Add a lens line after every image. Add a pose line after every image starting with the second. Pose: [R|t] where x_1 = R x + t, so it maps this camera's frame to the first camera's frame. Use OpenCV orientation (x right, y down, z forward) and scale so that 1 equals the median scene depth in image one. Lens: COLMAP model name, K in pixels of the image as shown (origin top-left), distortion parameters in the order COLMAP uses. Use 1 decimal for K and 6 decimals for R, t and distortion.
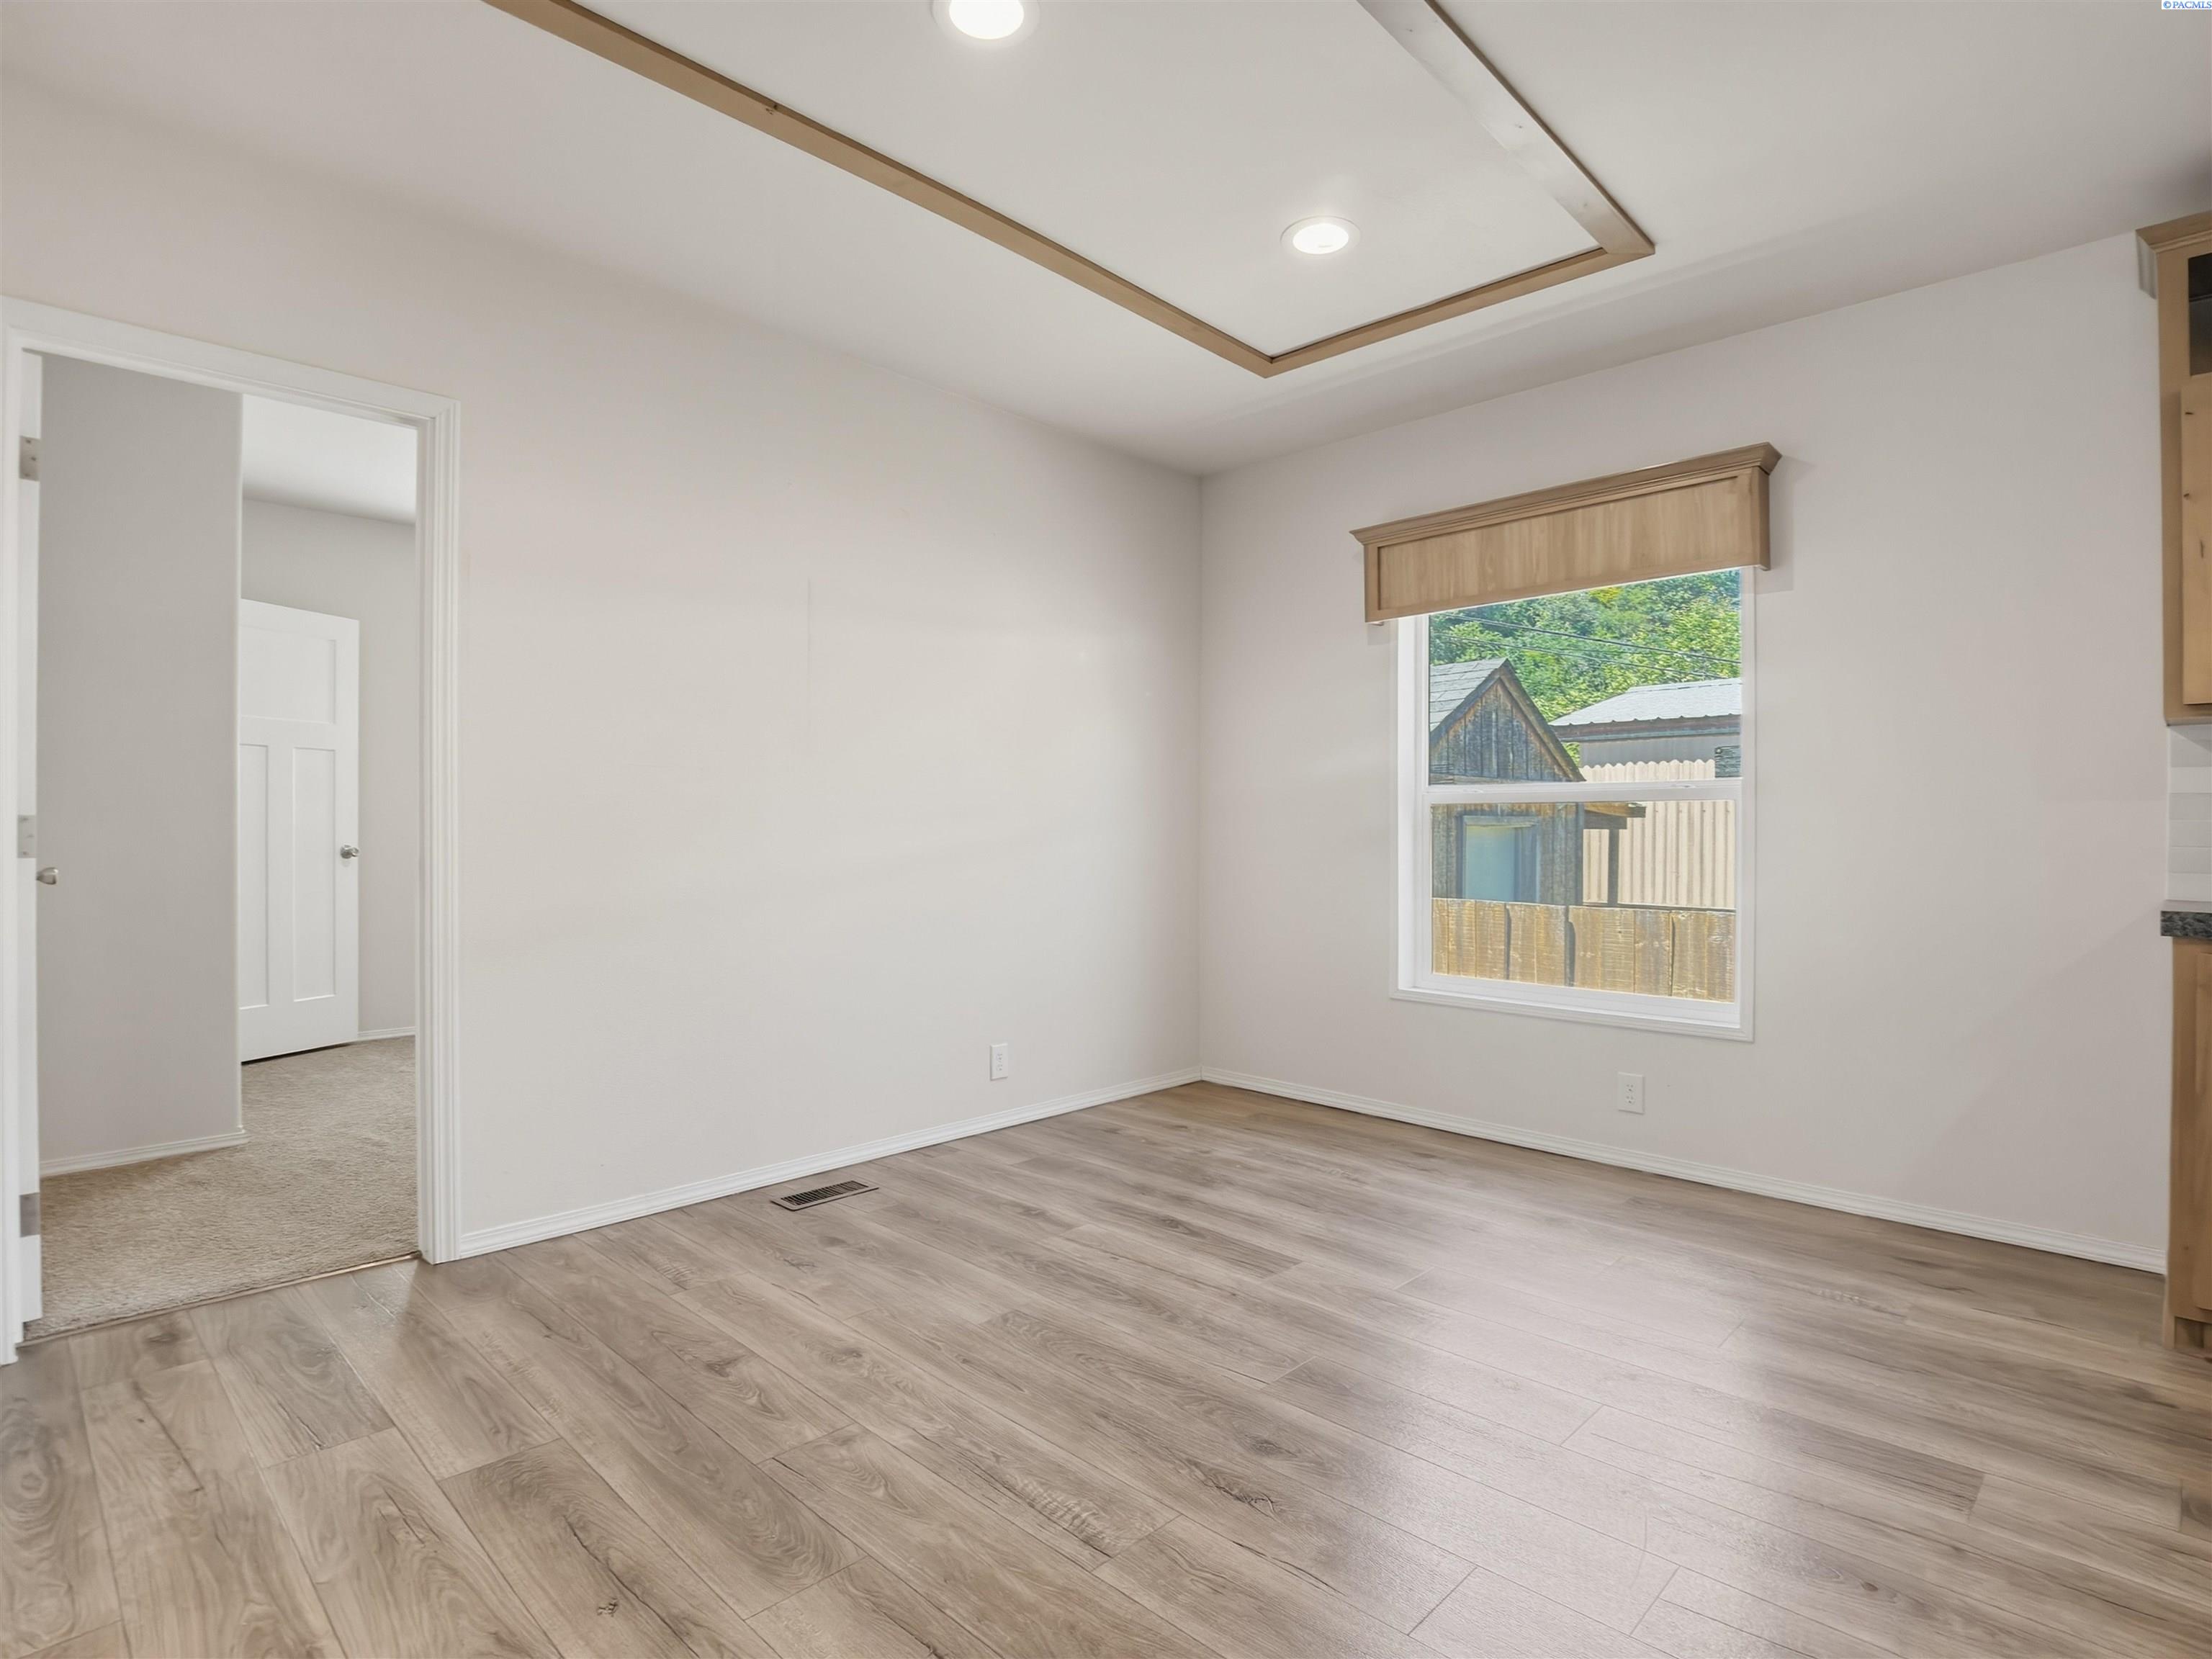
lens RADIAL K [[1135.9, 0, 1110.1], [0, 1135.9, 829.4], [0, 0, 1]] dist [-0.005820, -0.000976]
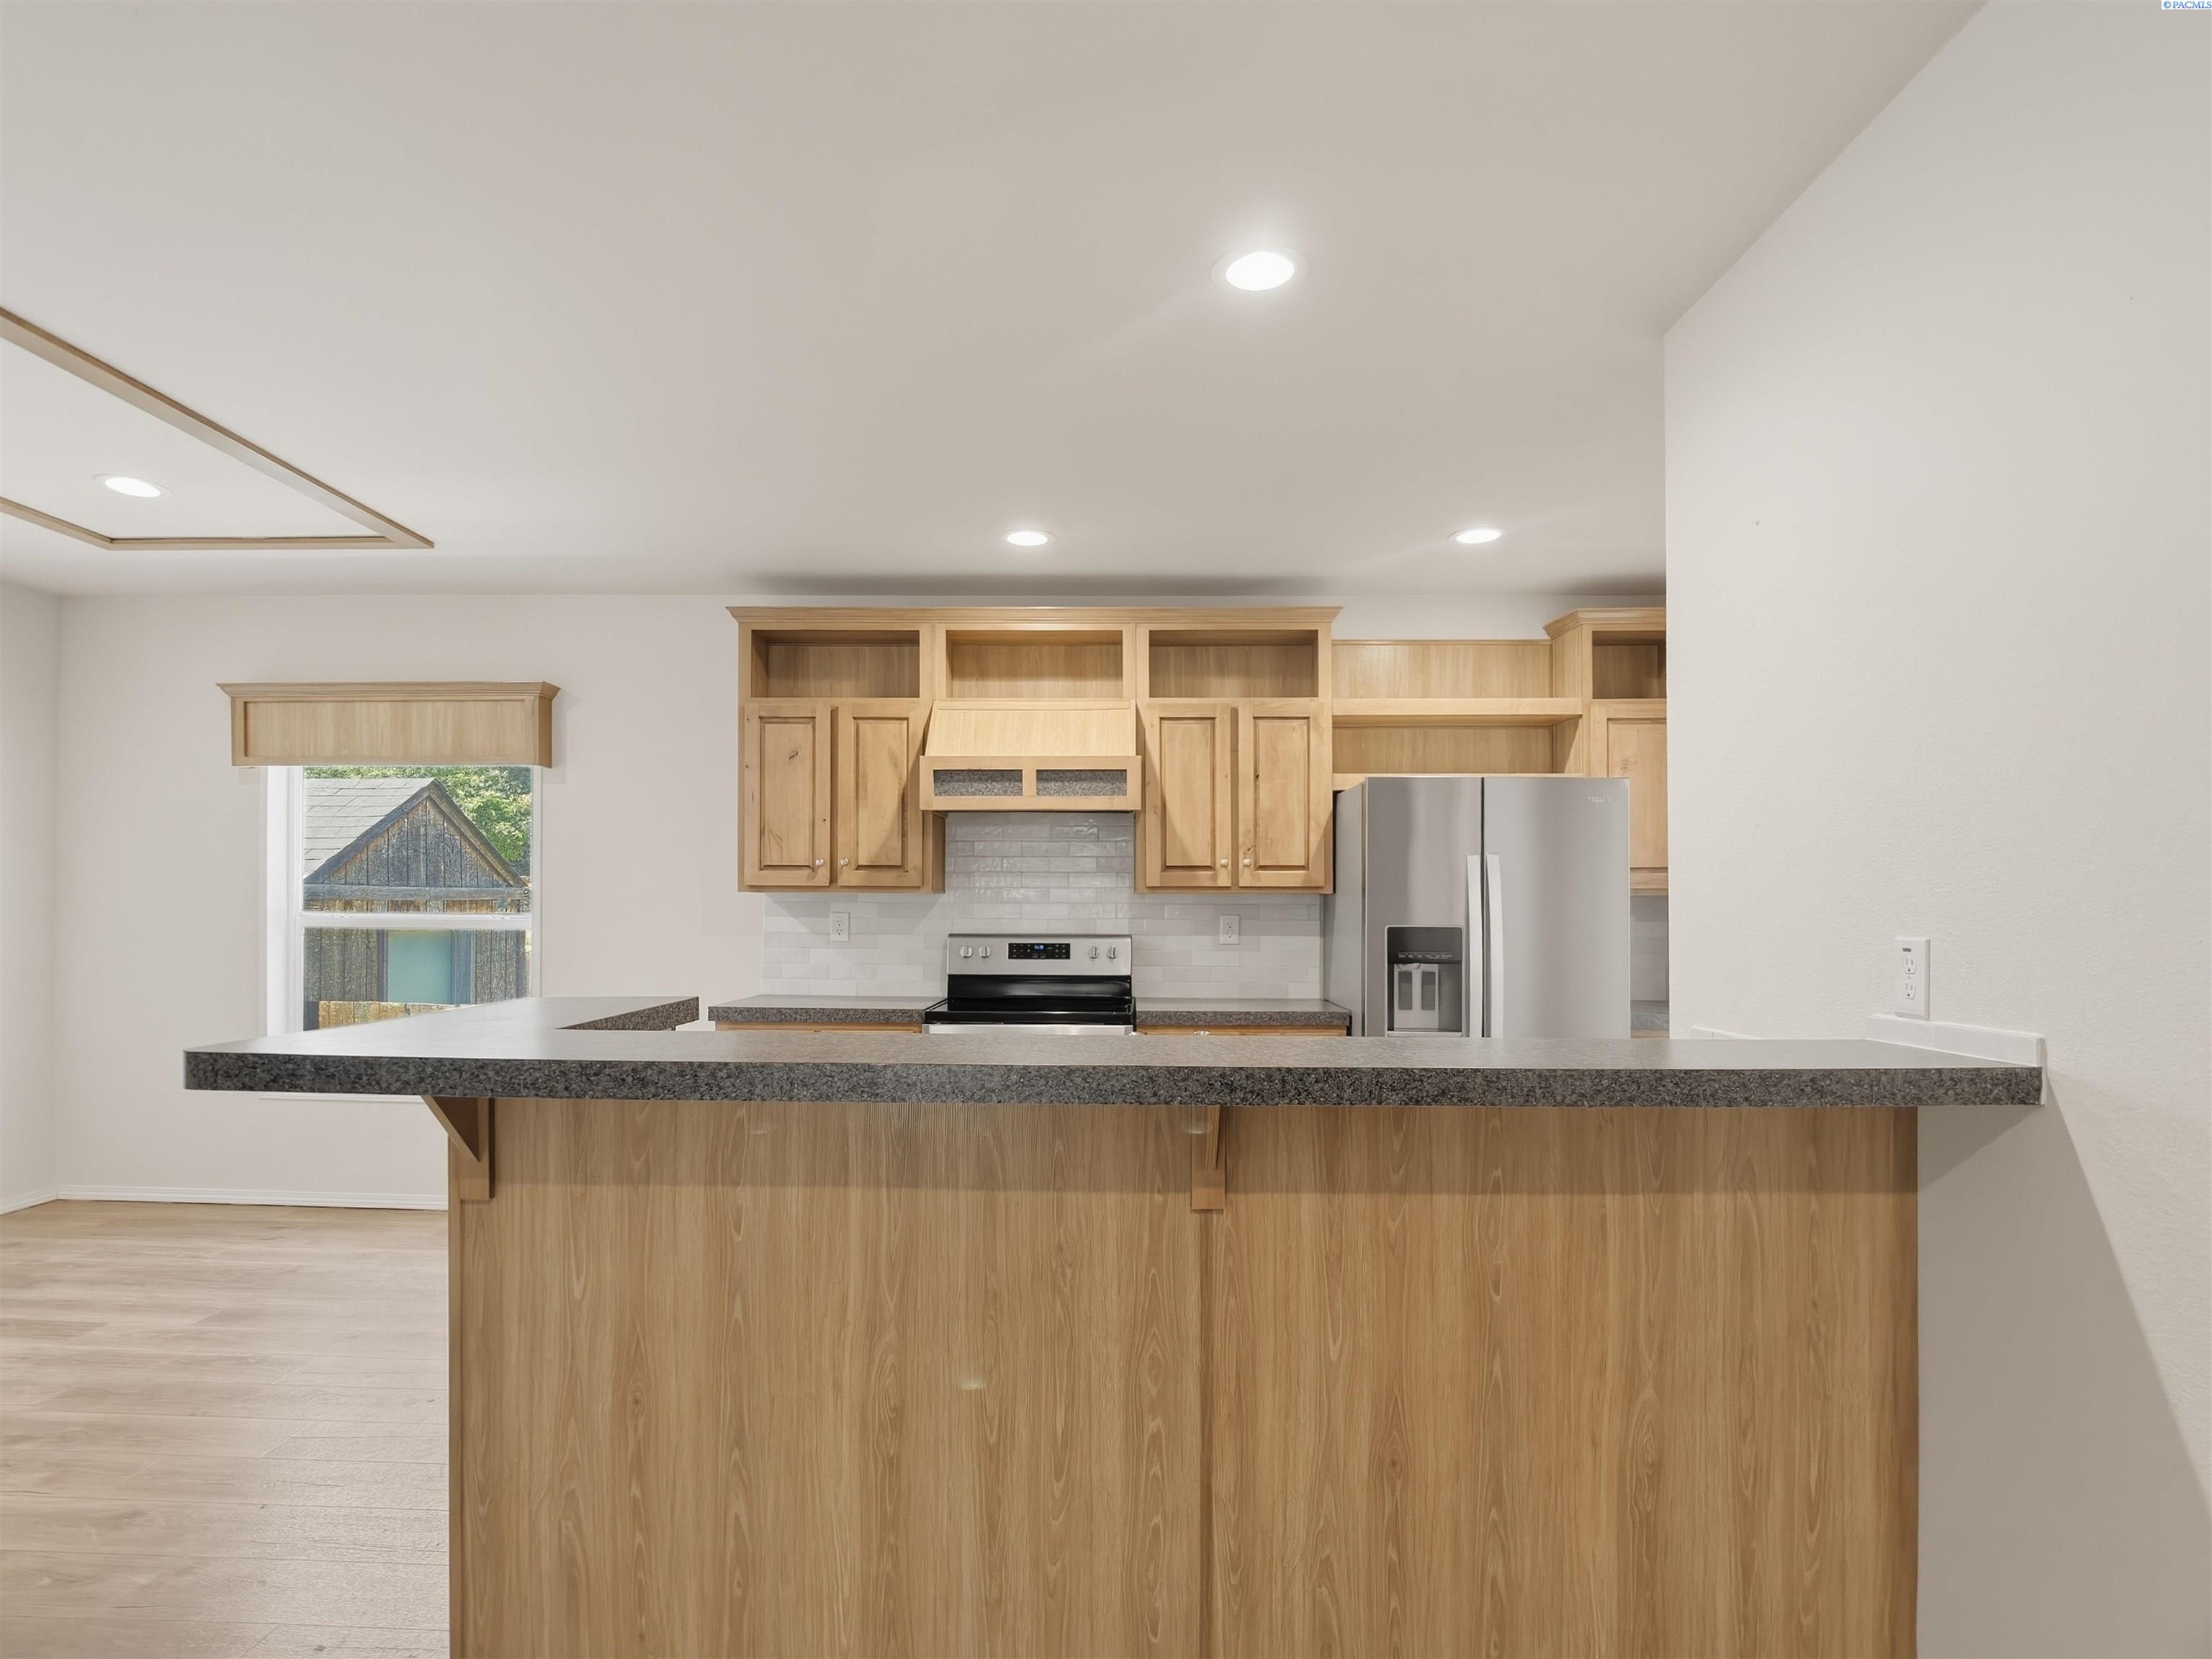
lens RADIAL K [[1244.8, 0, 1112.0], [0, 1244.8, 903.1], [0, 0, 1]] dist [-0.003371, 0.001170]
pose [[0.755411, 0.001159, 0.655250, 0.078379], [-0.008367, 0.999934, 0.007877, -0.065561], [-0.655198, -0.011433, 0.755371, -0.513290]]
